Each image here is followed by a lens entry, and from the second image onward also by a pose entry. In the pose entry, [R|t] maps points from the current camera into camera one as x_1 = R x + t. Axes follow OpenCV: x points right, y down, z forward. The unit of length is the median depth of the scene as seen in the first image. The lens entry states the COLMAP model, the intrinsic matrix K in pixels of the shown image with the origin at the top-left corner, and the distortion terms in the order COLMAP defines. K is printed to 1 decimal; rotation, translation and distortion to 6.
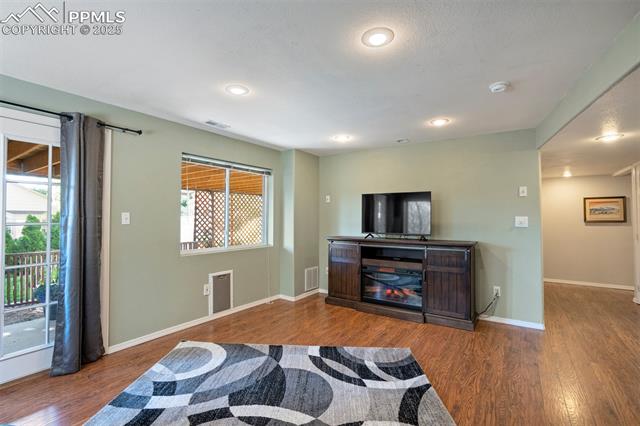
lens RADIAL K [[305.7, 0, 318.6], [0, 305.7, 212.9], [0, 0, 1]] dist [-0.030101, 0.004280]
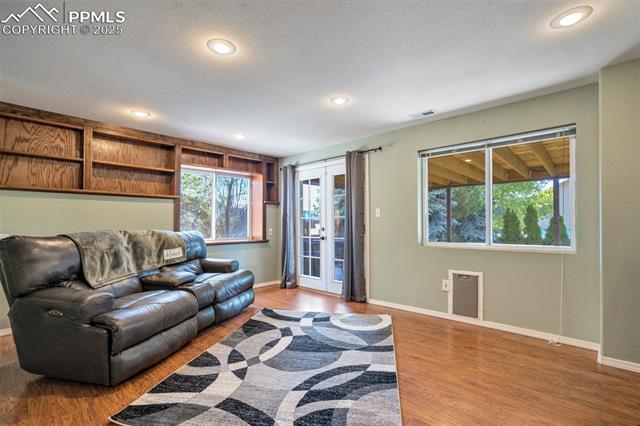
lens RADIAL K [[305.7, 0, 320.5], [0, 305.7, 224.6], [0, 0, 1]] dist [-0.030101, 0.004280]
pose [[-0.177811, -0.000041, -0.984065, 0.838620], [0.018059, 0.999831, -0.003305, 0.076983], [0.983899, -0.018358, -0.177781, 1.030704]]
